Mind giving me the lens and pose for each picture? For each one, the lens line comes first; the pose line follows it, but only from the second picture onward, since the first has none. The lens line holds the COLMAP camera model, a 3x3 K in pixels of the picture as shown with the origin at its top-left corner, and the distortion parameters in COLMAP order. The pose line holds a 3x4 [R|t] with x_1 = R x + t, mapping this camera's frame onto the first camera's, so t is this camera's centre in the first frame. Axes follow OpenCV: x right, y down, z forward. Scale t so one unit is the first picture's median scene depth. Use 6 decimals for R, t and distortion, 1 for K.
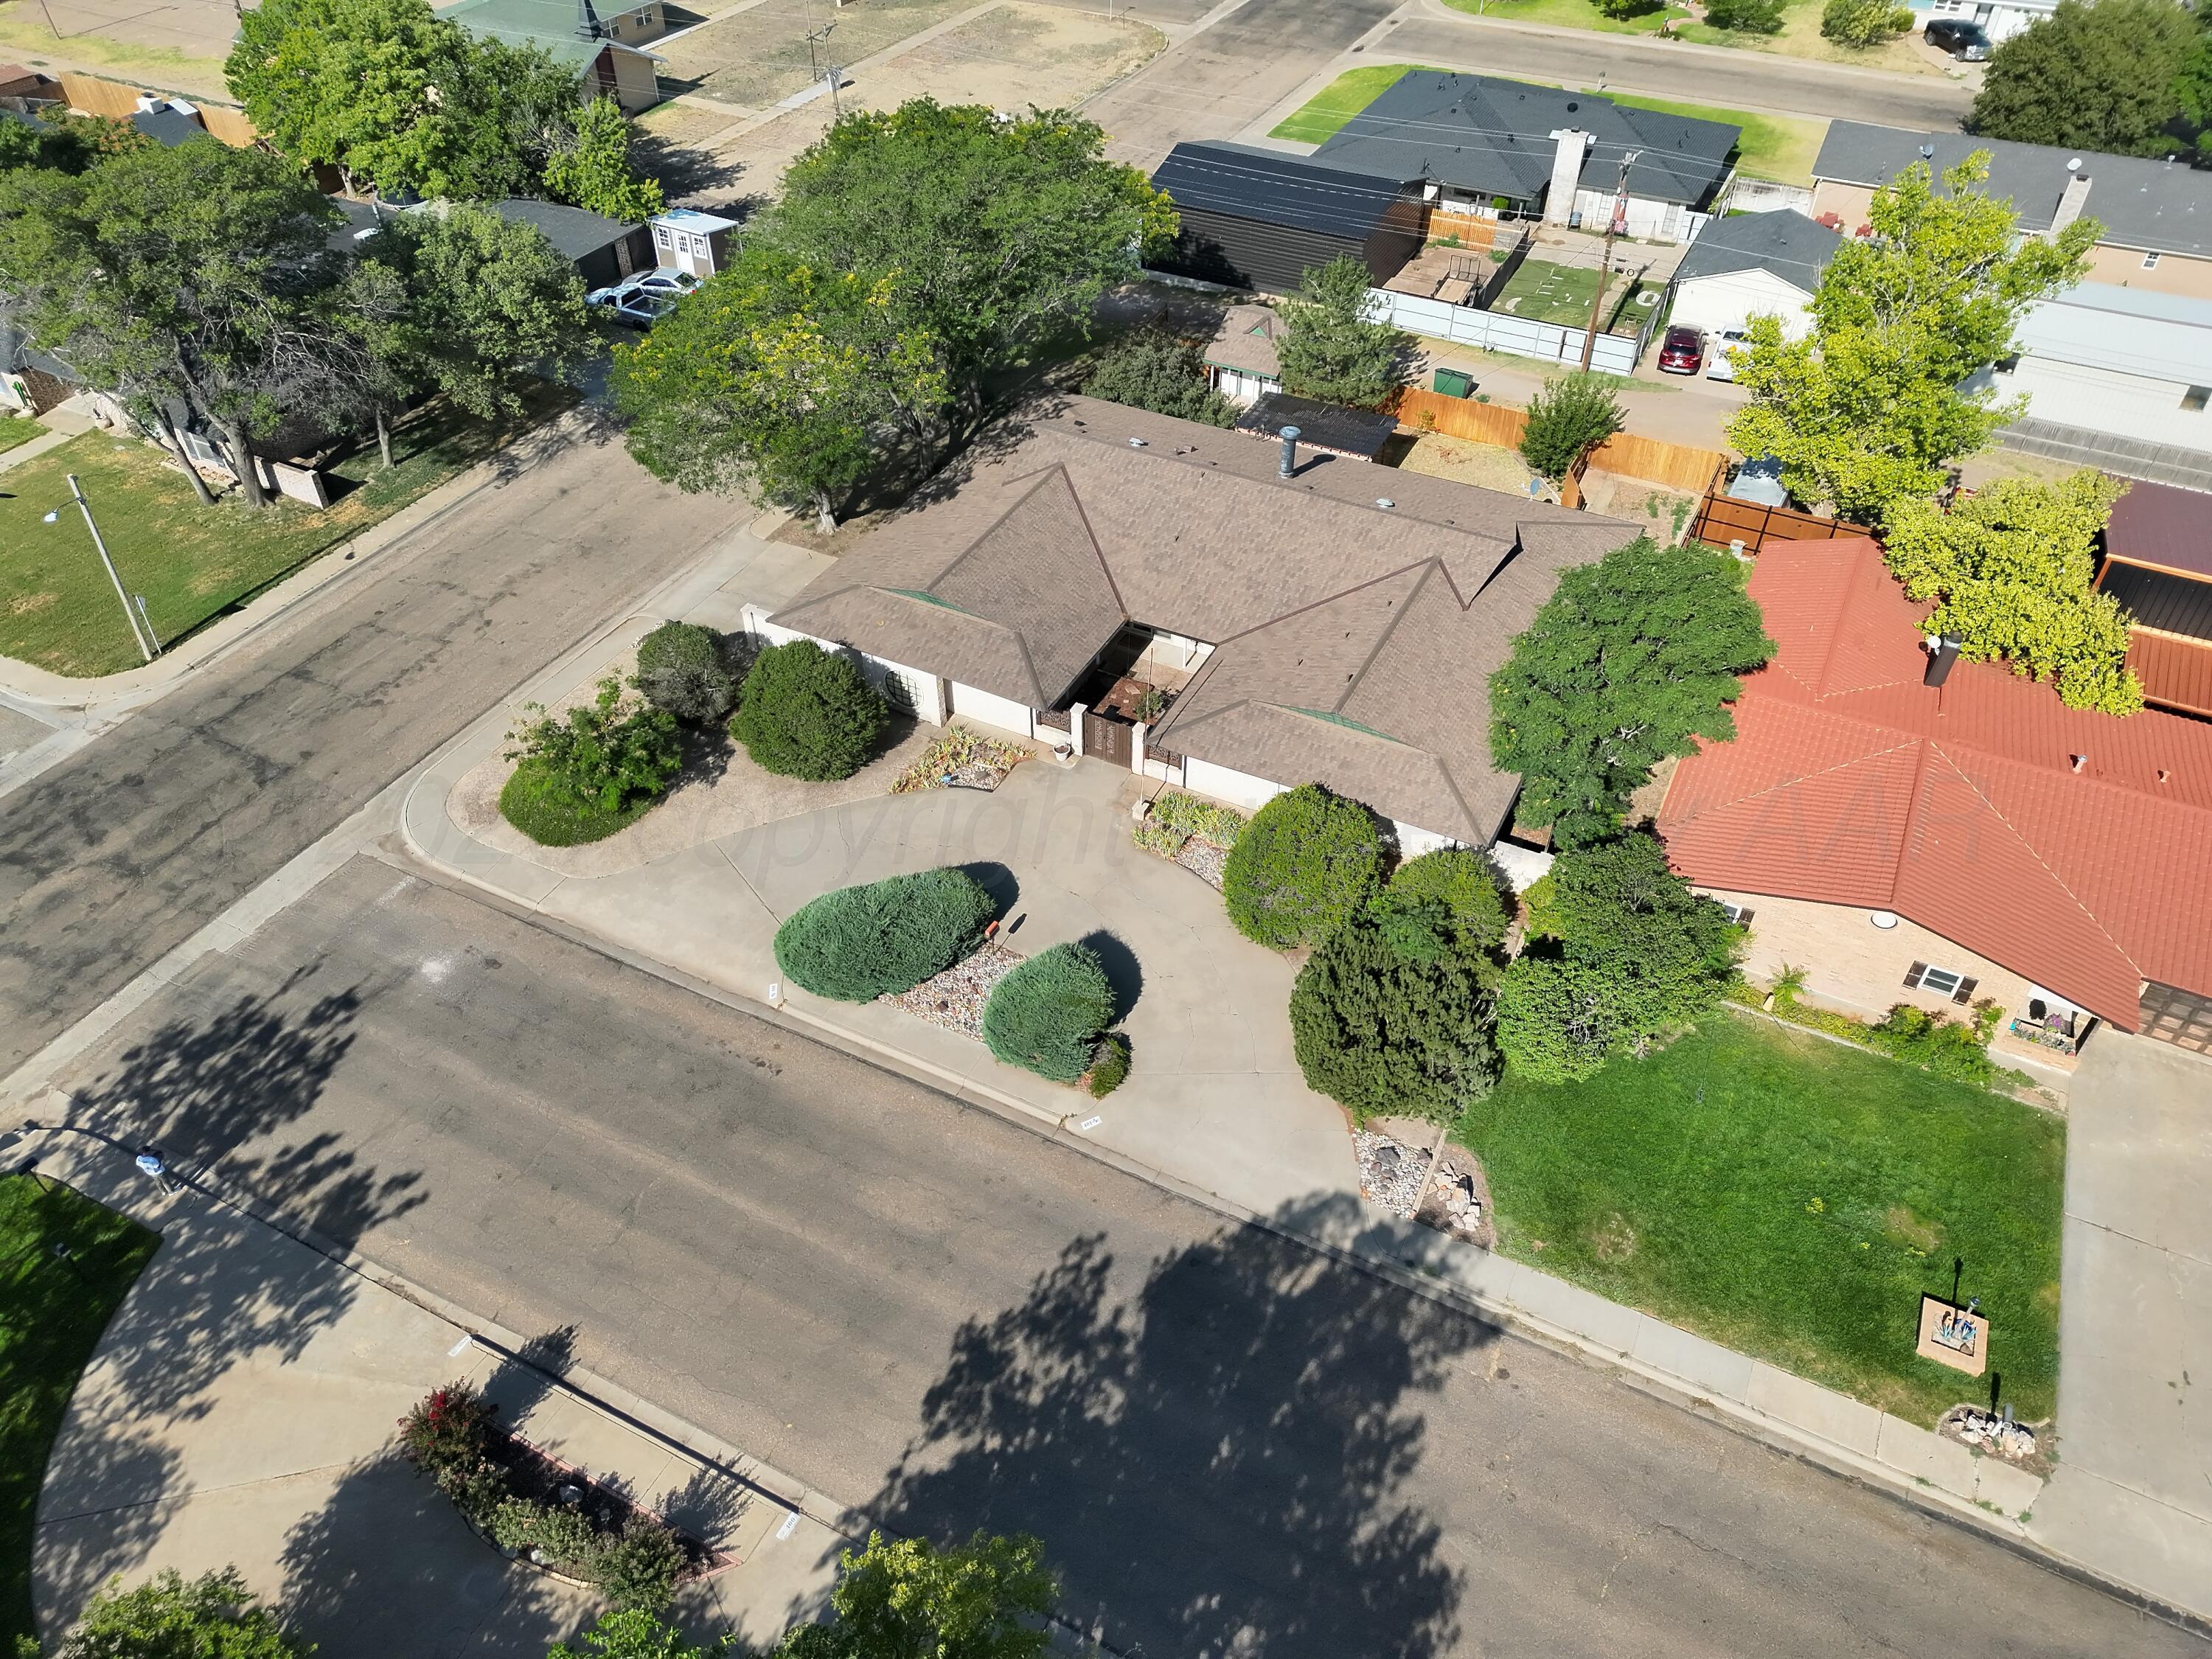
lens RADIAL K [[1551.1, 0, 1102.0], [0, 1551.1, 830.4], [0, 0, 1]] dist [0.070922, -0.059809]
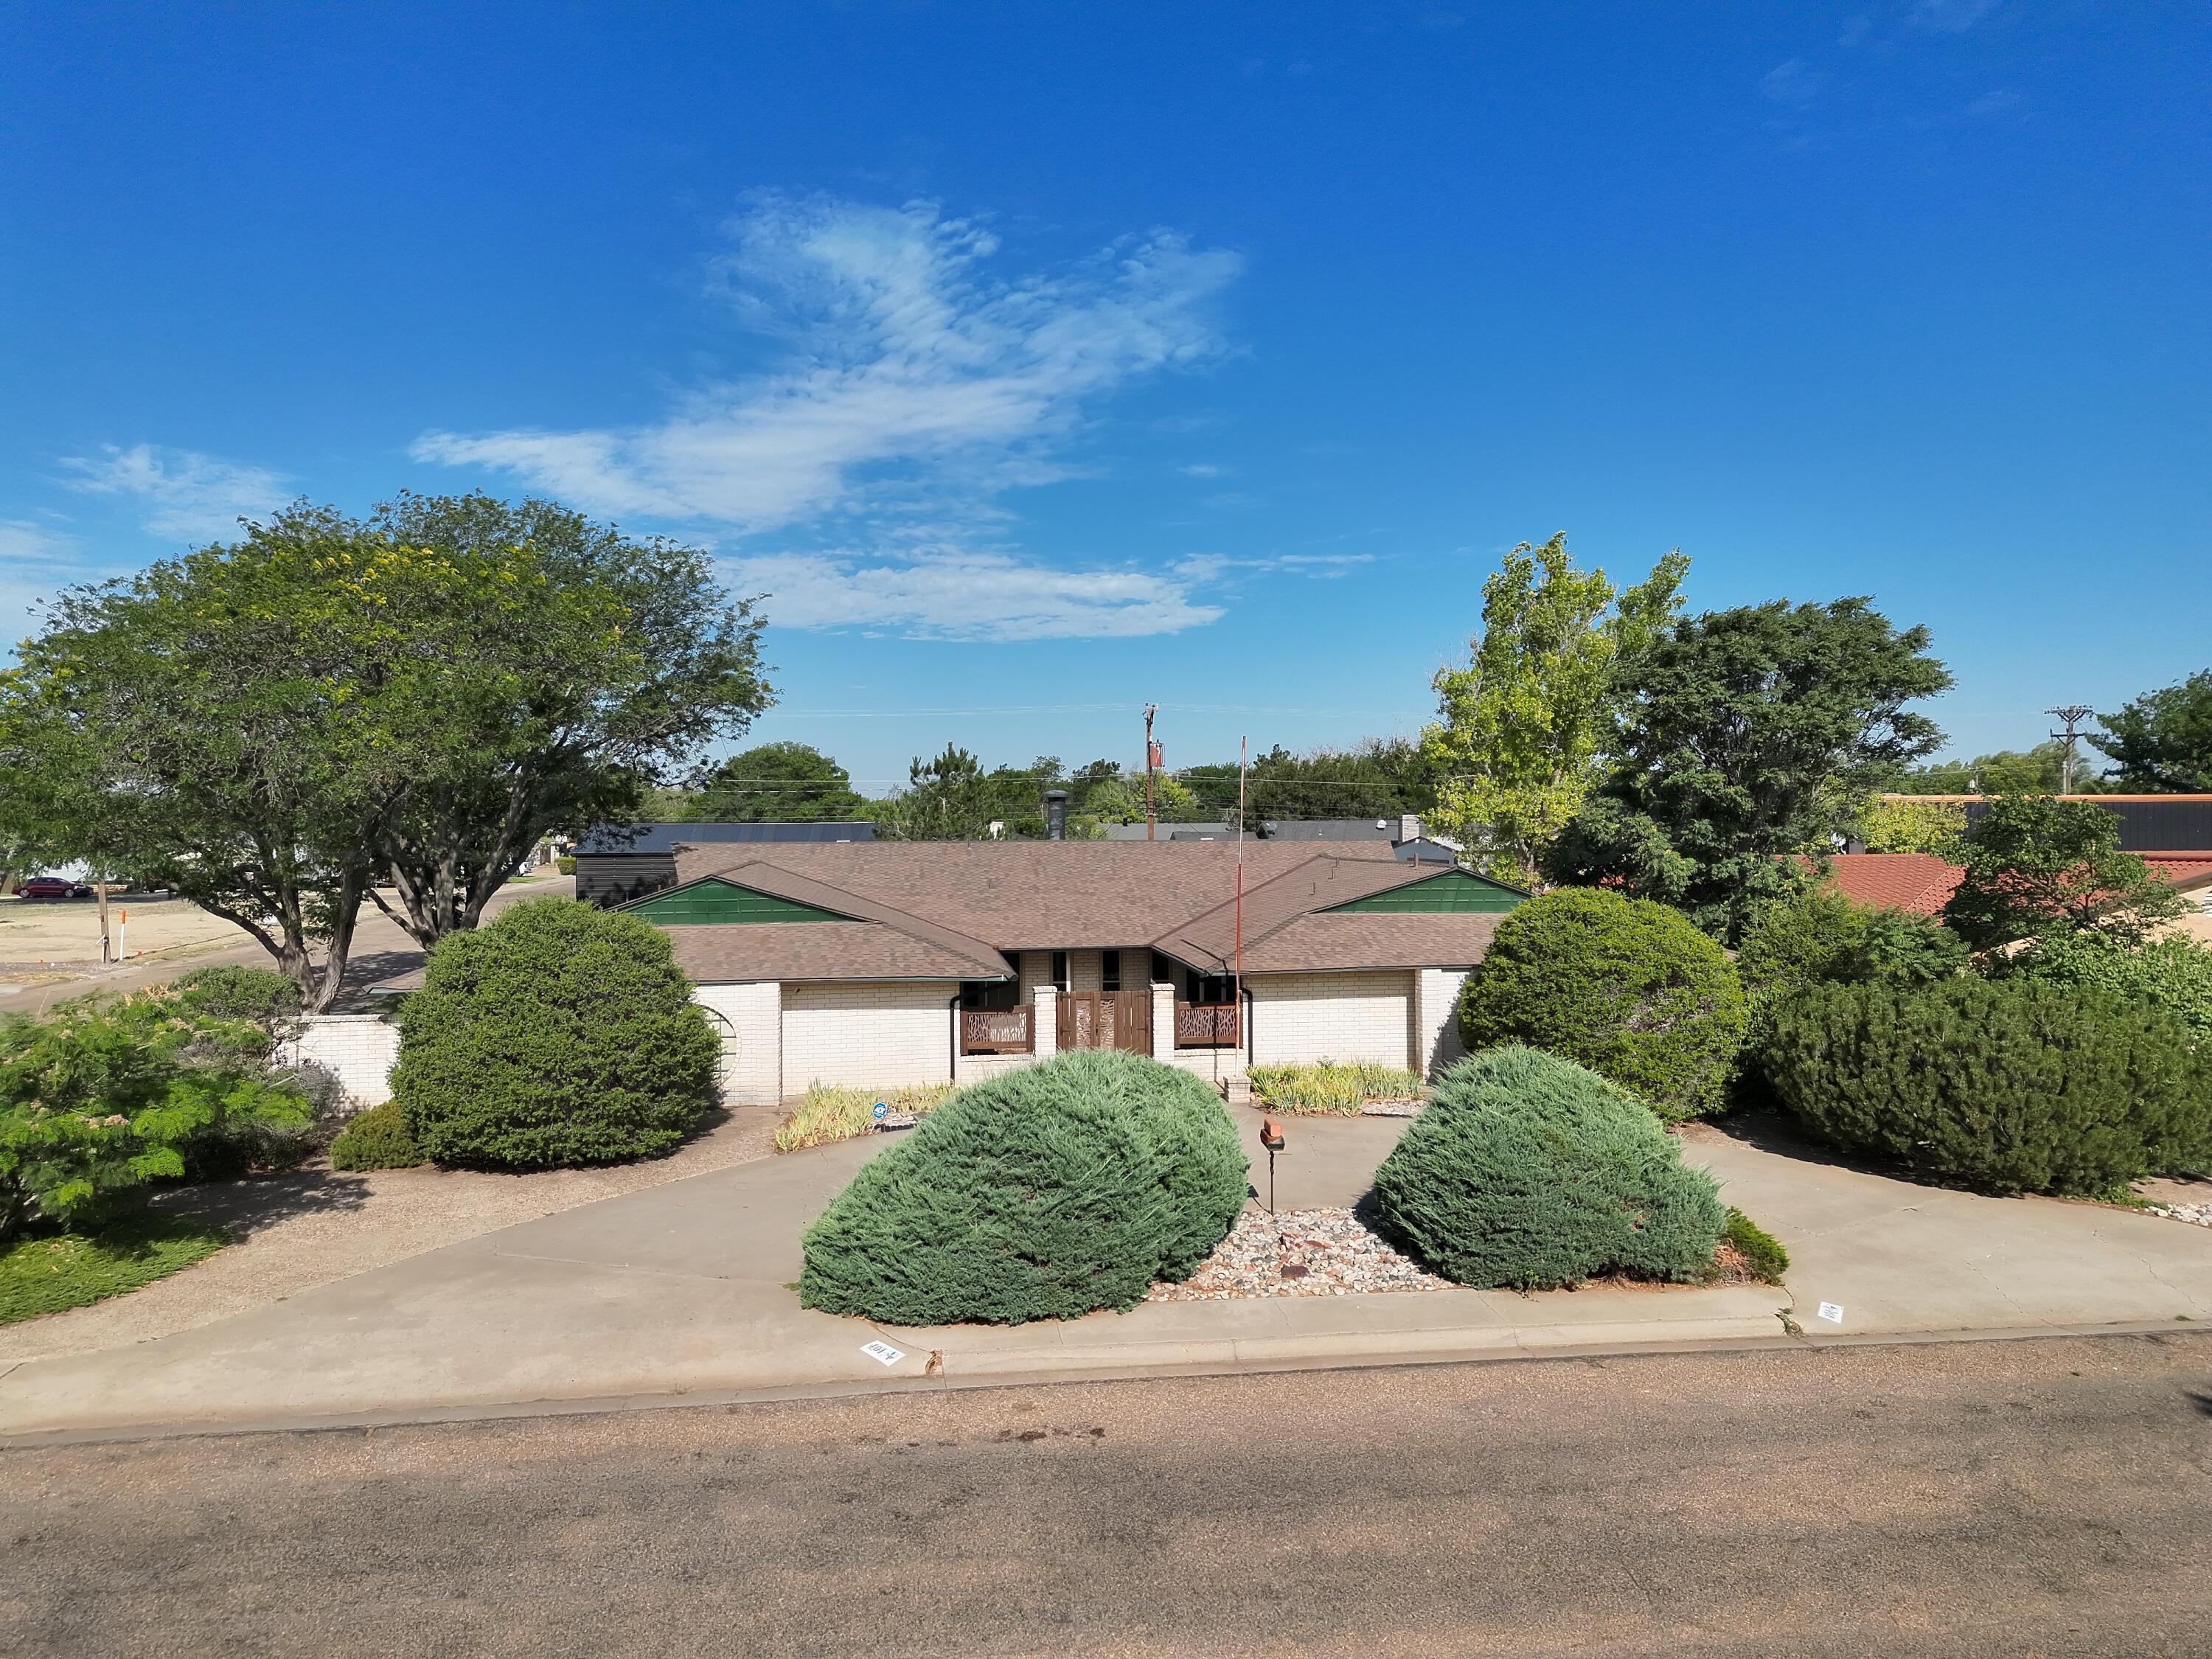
lens RADIAL K [[1551.1, 0, 1102.0], [0, 1551.1, 830.4], [0, 0, 1]] dist [0.070922, -0.059809]
pose [[0.821396, -0.007636, 0.570308, -0.342207], [0.385289, 0.744703, -0.544949, 0.209597], [-0.420549, 0.667352, 0.614638, 0.628263]]
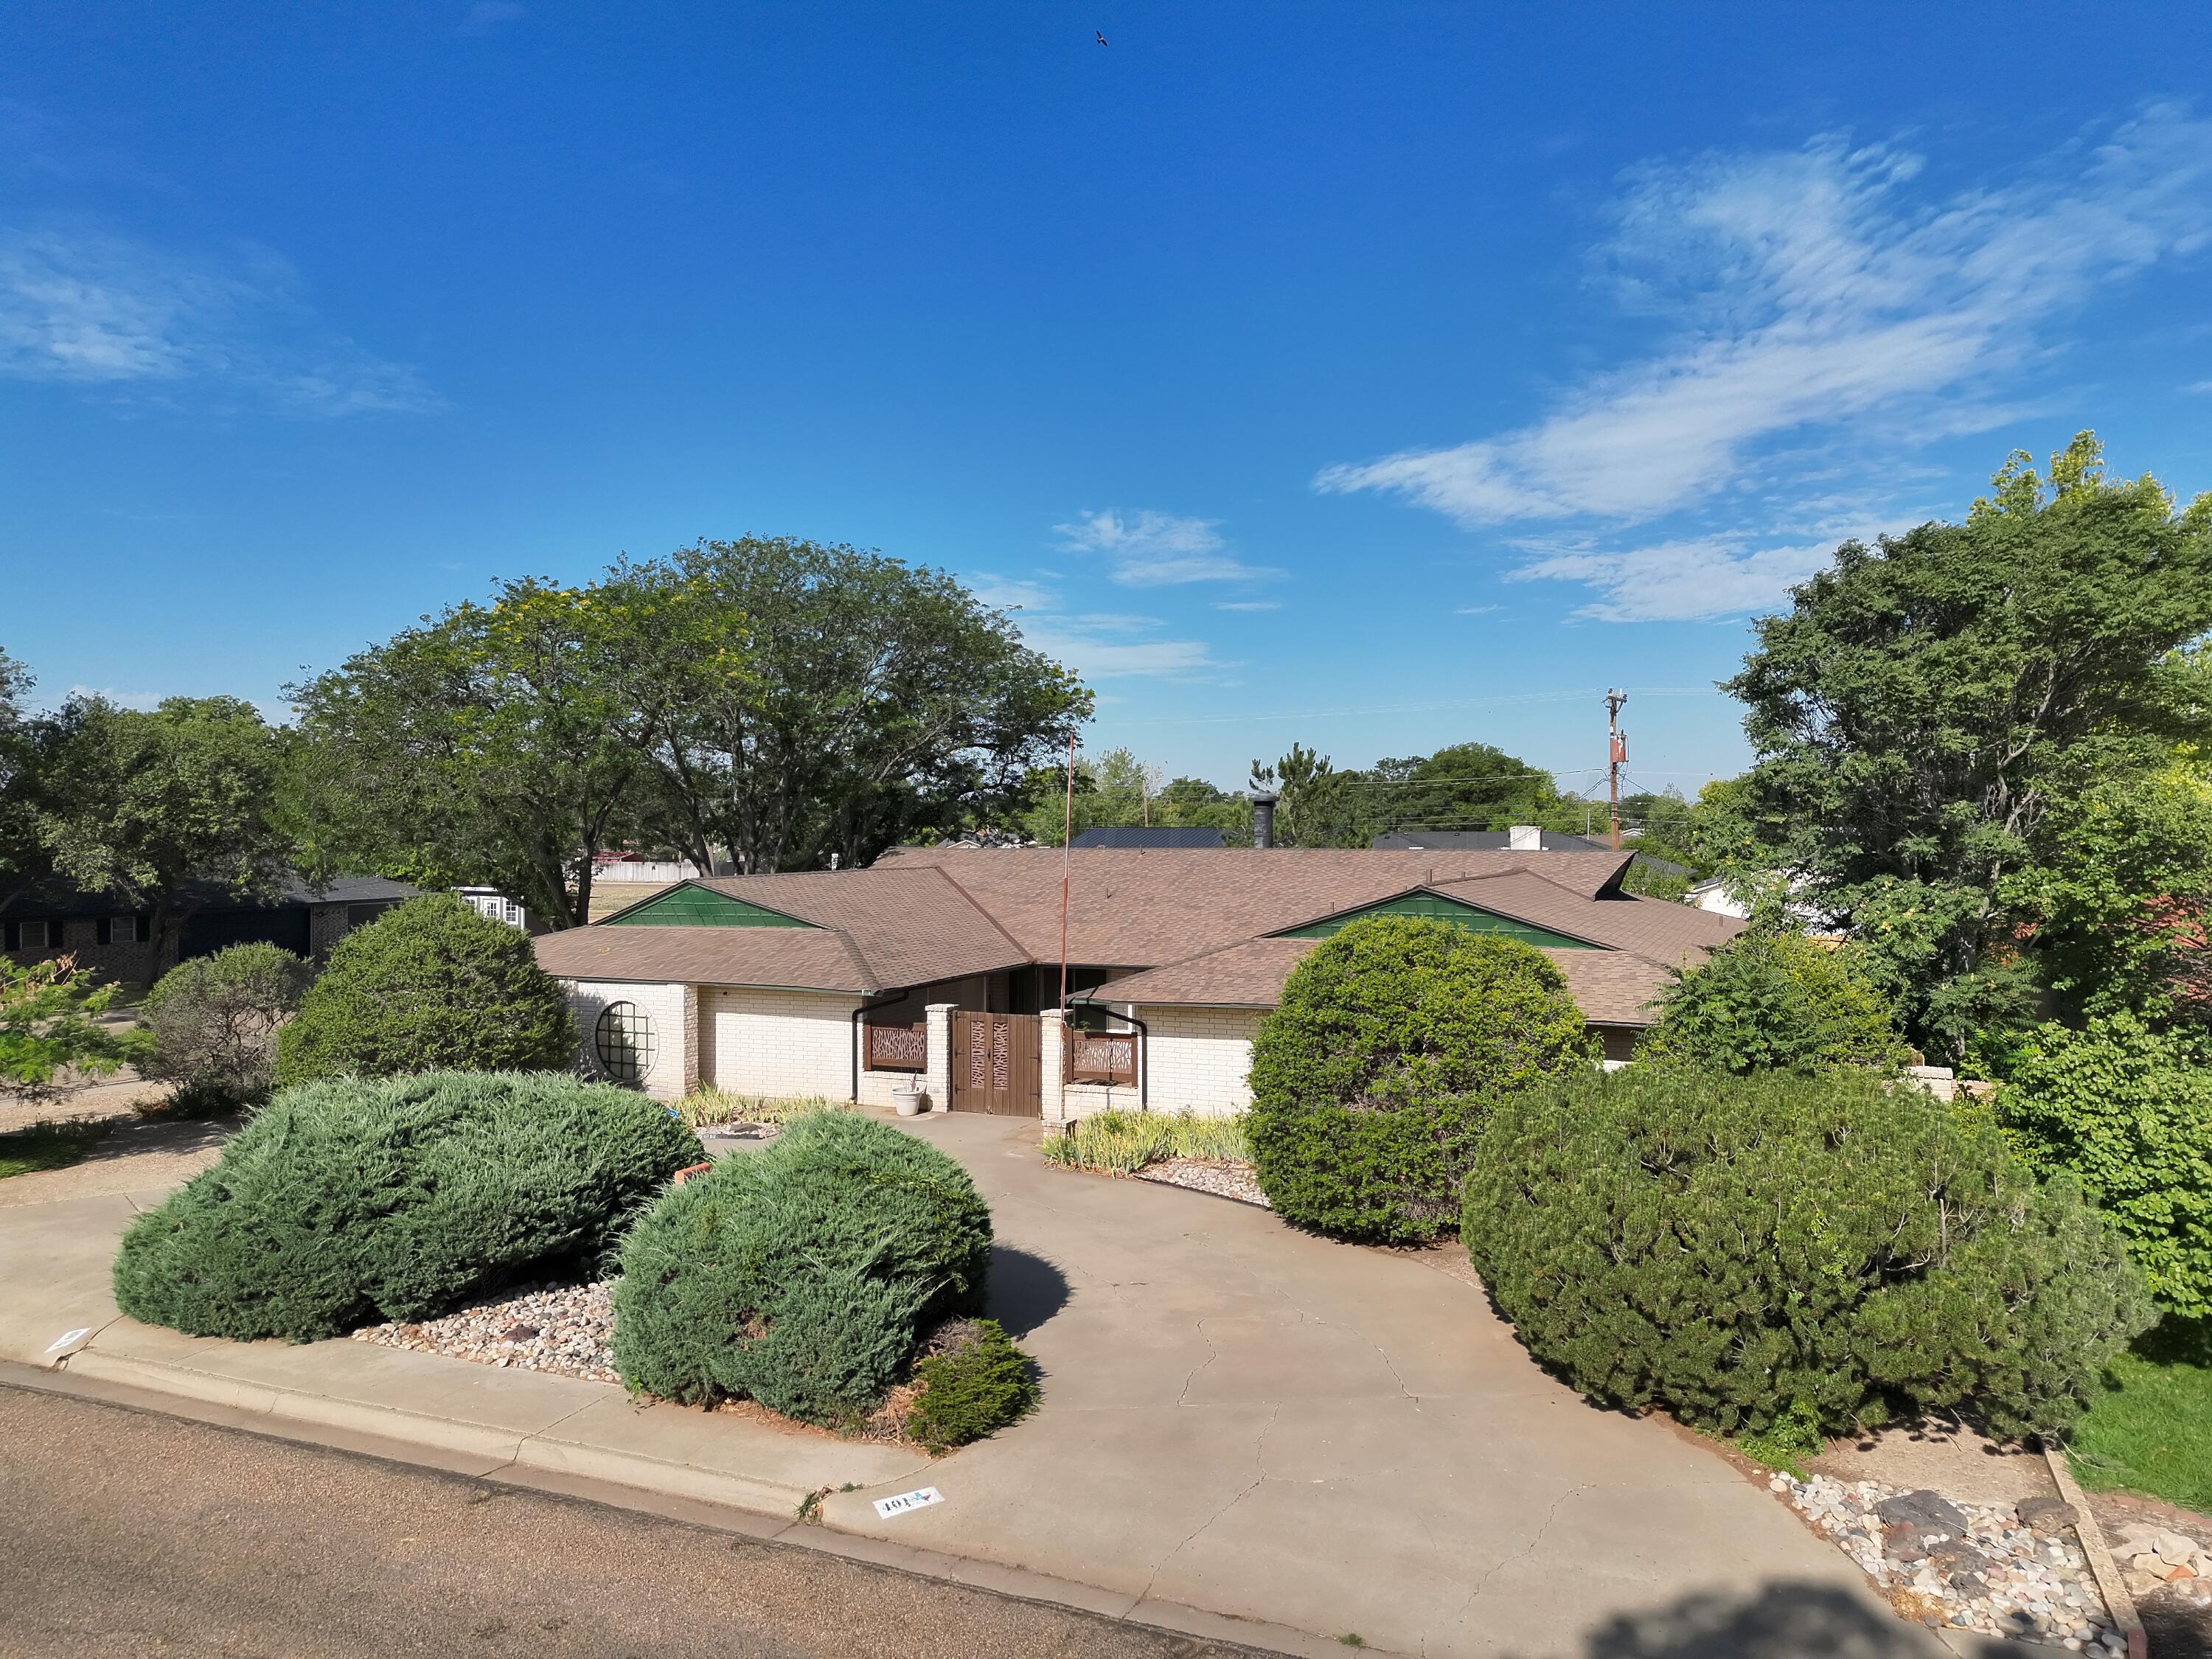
lens RADIAL K [[1551.1, 0, 1102.0], [0, 1551.1, 830.4], [0, 0, 1]] dist [0.070922, -0.059809]
pose [[0.998540, -0.006384, 0.053631, 0.013165], [0.040569, 0.744172, -0.666755, 0.252039], [-0.035654, 0.667958, 0.743345, 0.581003]]
